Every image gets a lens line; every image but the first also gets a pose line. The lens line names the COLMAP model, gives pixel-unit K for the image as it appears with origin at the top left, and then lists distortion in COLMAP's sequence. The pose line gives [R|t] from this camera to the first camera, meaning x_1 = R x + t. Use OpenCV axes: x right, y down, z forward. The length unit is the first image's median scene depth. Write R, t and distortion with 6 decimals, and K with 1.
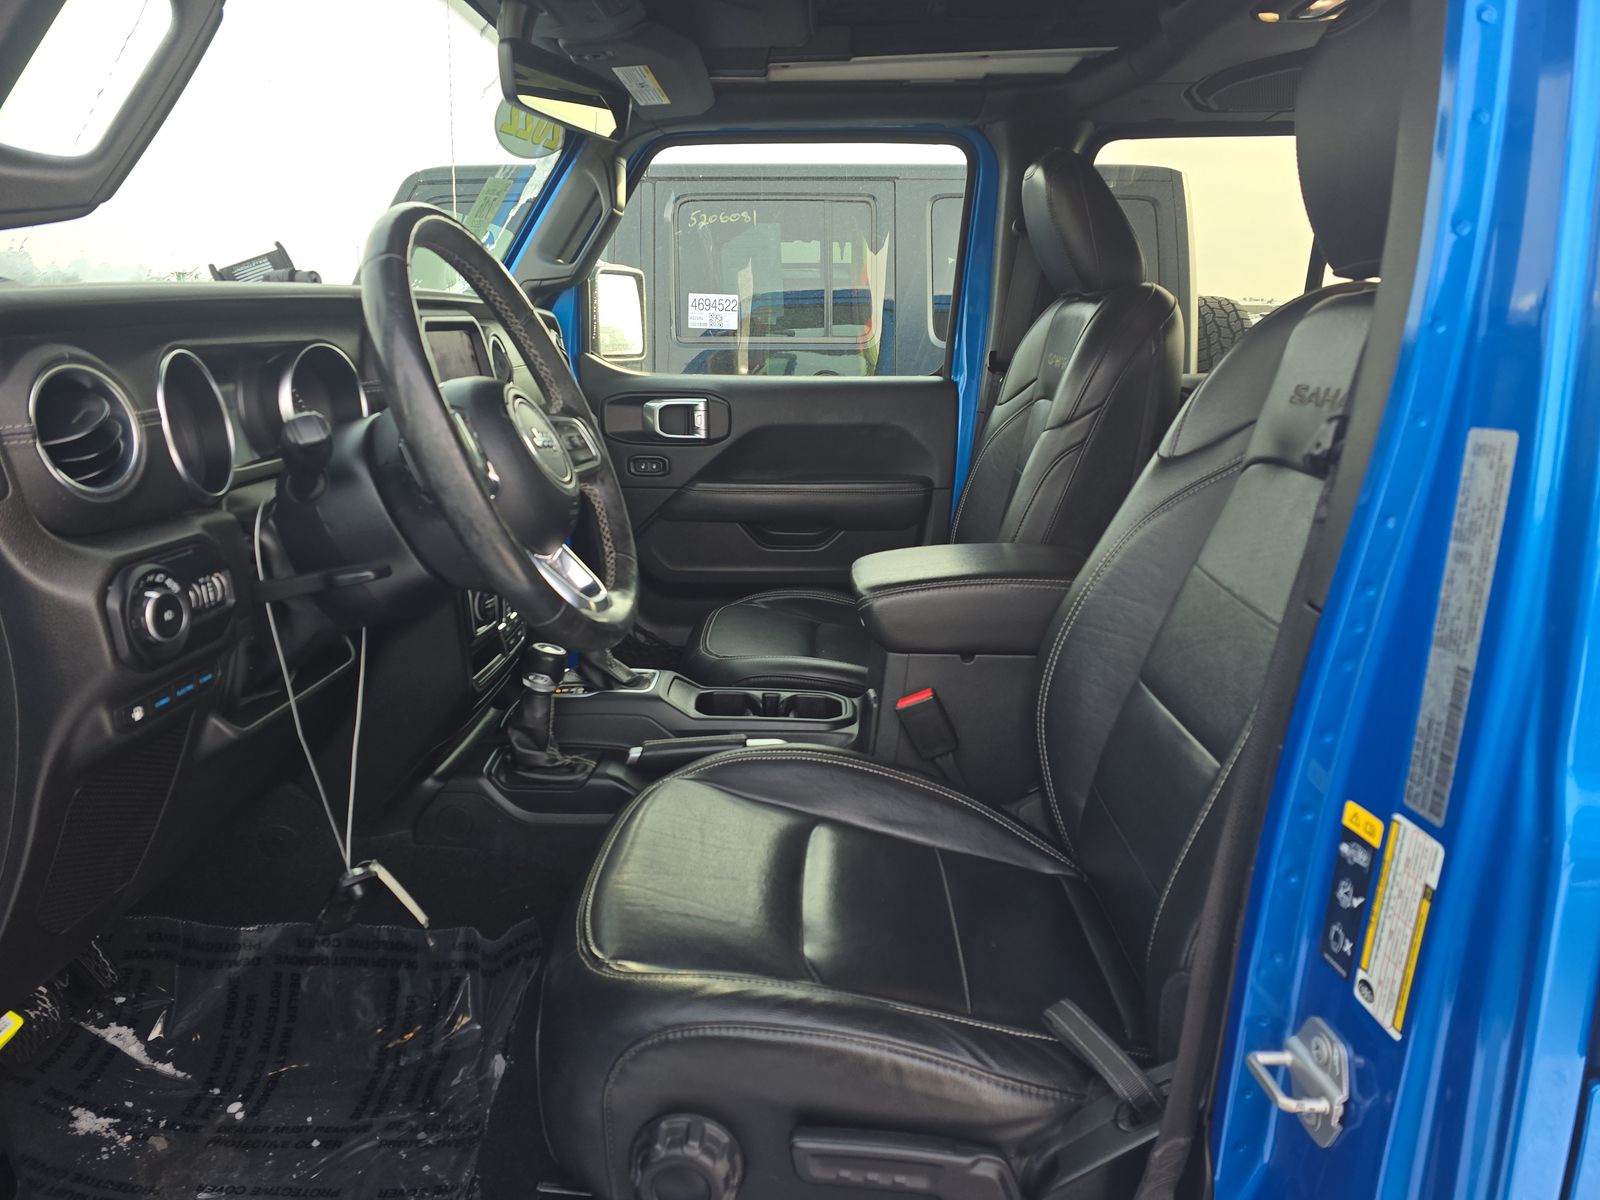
lens RADIAL K [[1057.5, 0, 800.0], [0, 1057.5, 600.0], [0, 0, 1]] dist [0.077749, -0.077392]
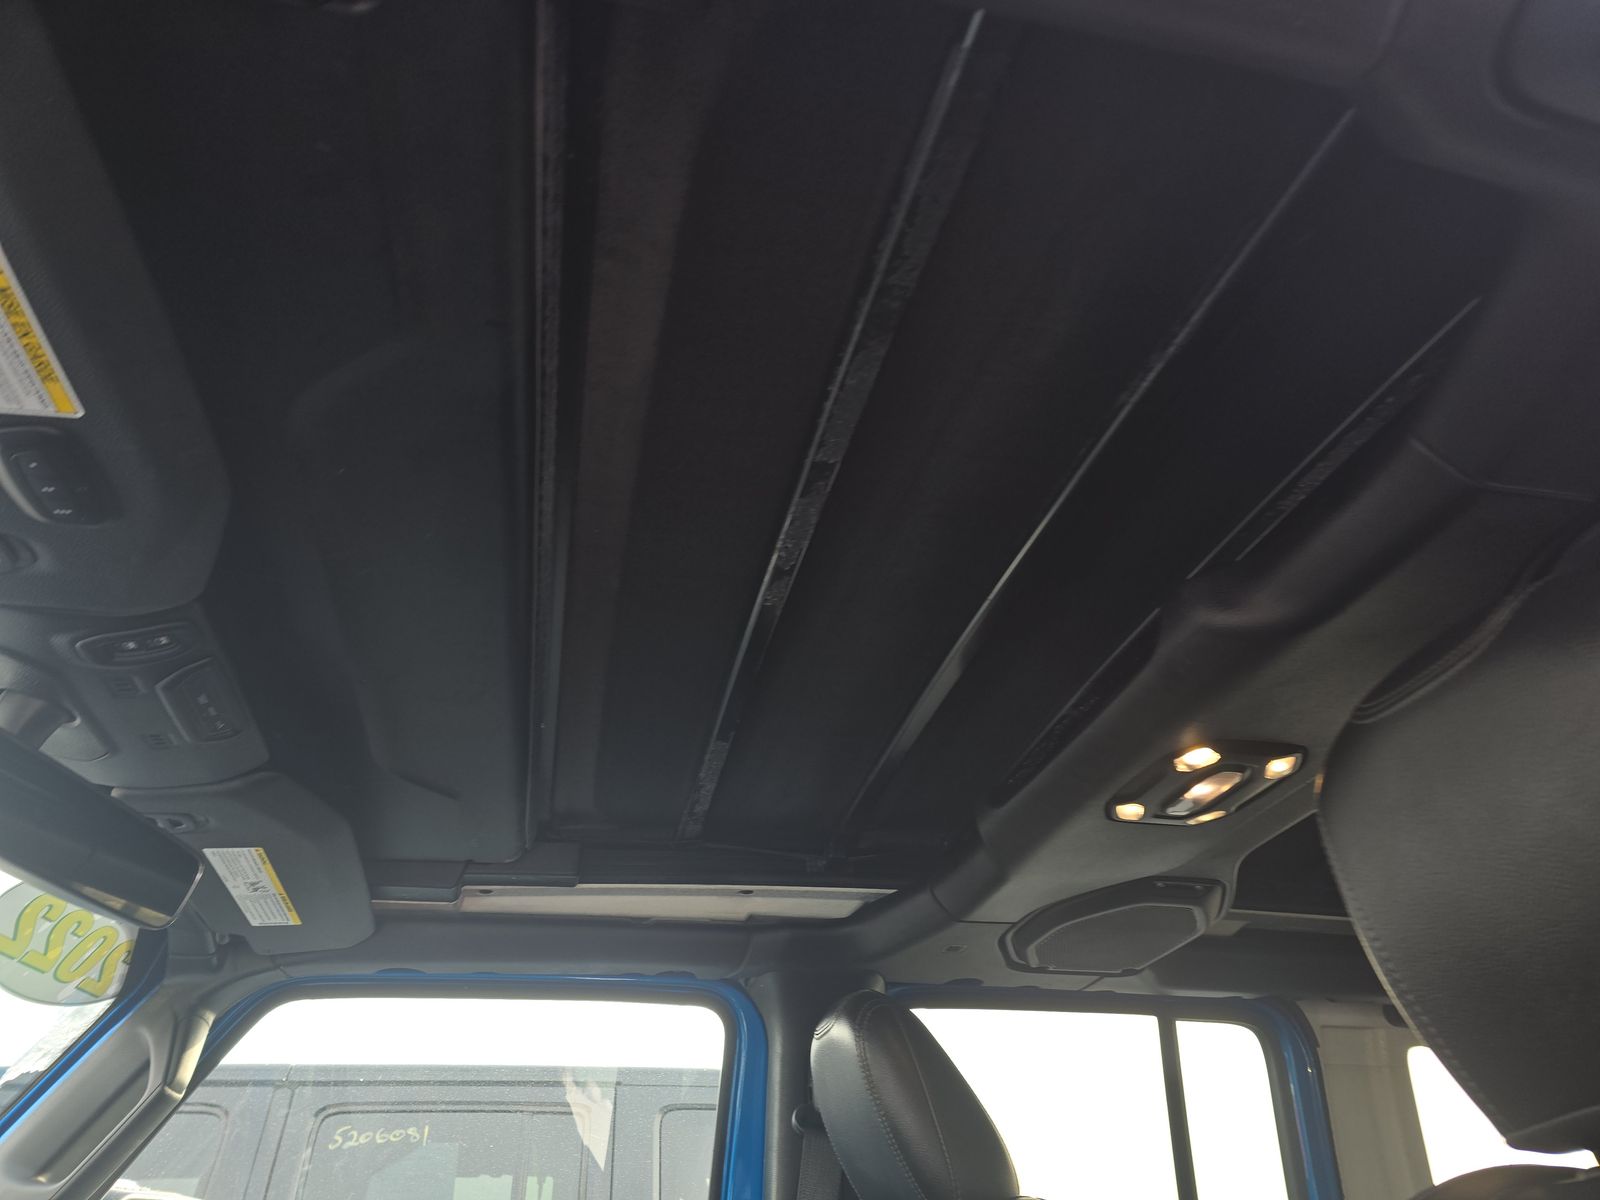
lens RADIAL K [[1057.5, 0, 800.0], [0, 1057.5, 600.0], [0, 0, 1]] dist [0.077749, -0.077392]
pose [[0.970194, 0.109377, 0.216241, 0.015451], [0.084953, 0.682197, -0.726217, -0.077098], [-0.226950, 0.722941, 0.652571, 0.316172]]
